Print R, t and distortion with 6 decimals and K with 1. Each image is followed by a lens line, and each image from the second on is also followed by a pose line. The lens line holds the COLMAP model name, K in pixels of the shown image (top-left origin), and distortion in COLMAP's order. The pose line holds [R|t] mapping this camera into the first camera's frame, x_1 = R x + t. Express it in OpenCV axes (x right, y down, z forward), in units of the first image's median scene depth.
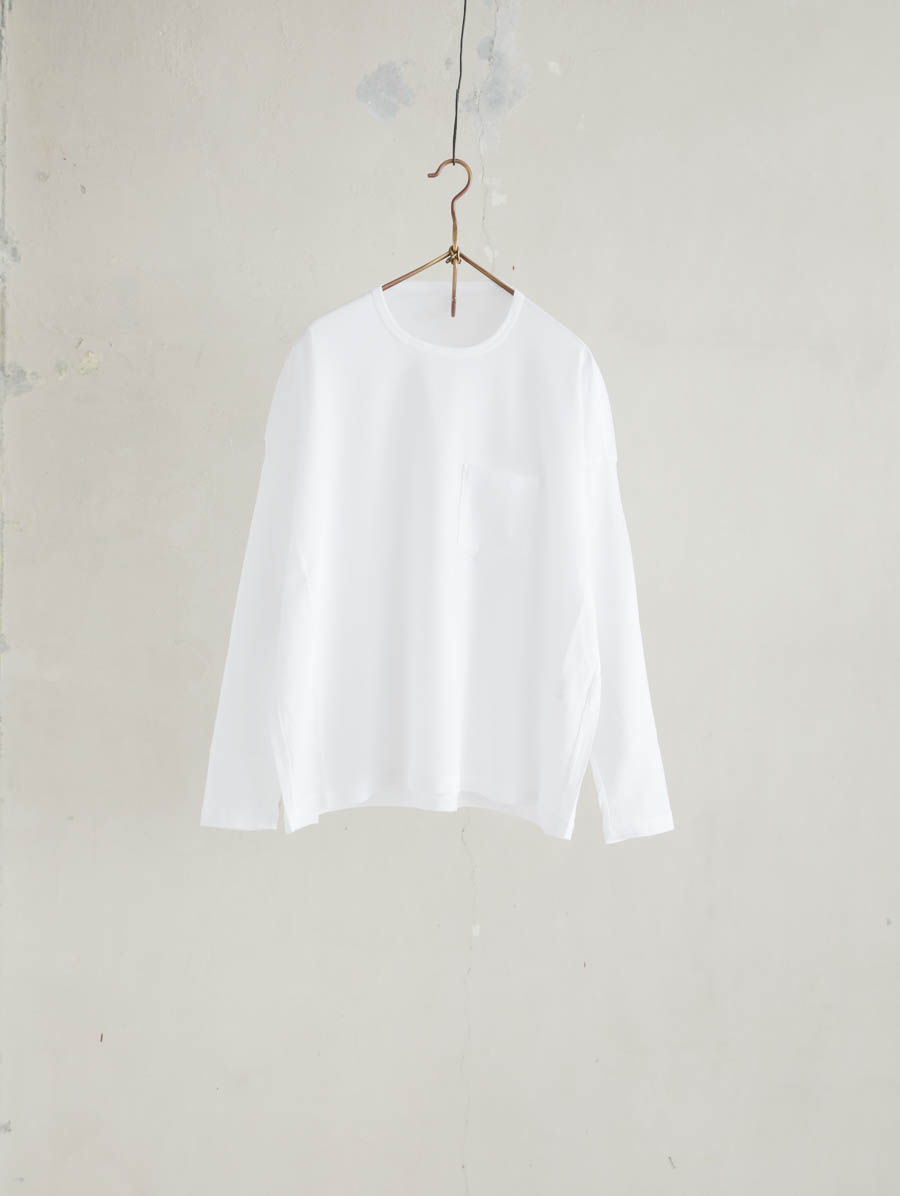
lens RADIAL K [[1731.1, 0, 451.5], [0, 1731.1, 593.7], [0, 0, 1]] dist [0.043226, 0.000000]
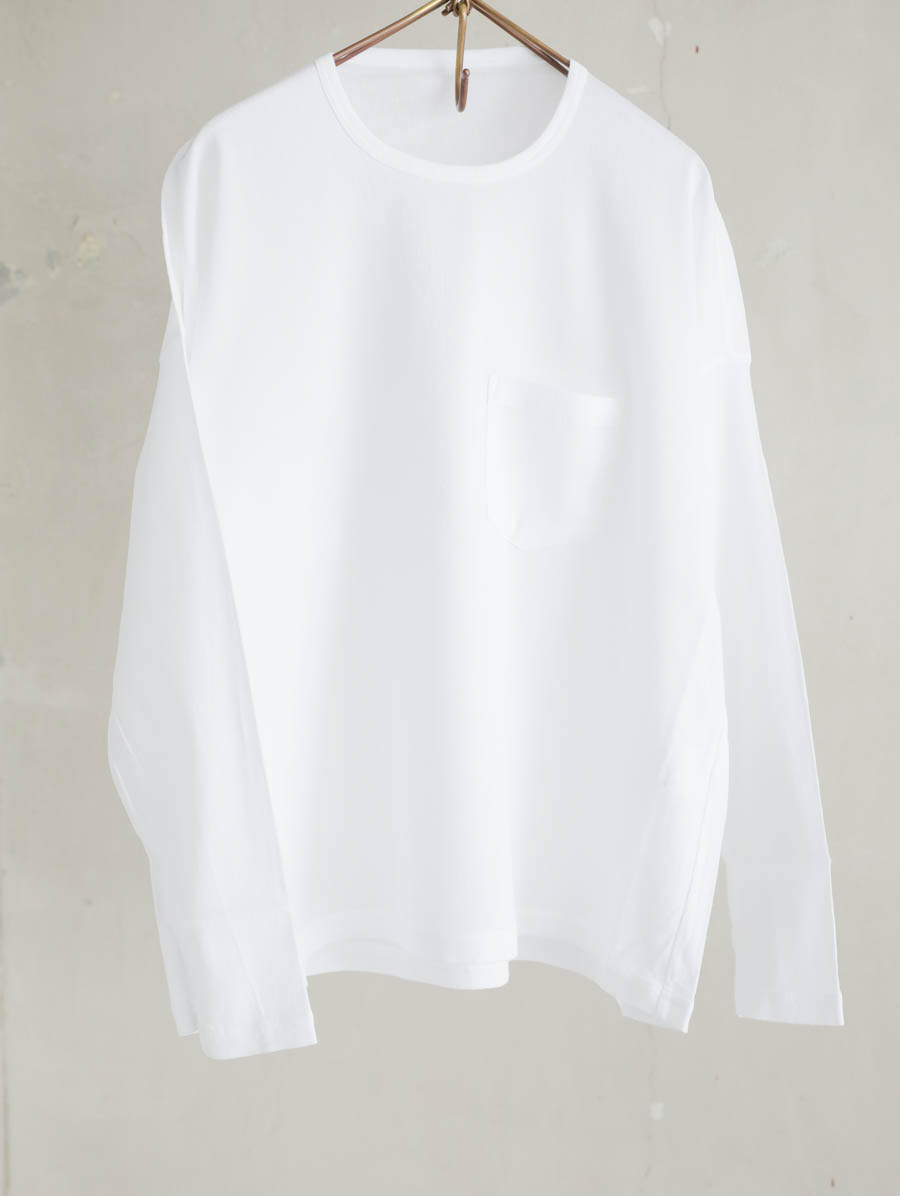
lens RADIAL K [[1731.1, 0, 453.0], [0, 1731.1, 601.0], [0, 0, 1]] dist [0.043226, 0.000000]
pose [[0.954019, 0.000325, -0.299747, 0.135836], [0.014492, 0.998780, 0.047209, -0.024858], [0.299397, -0.049382, 0.952850, 0.381228]]
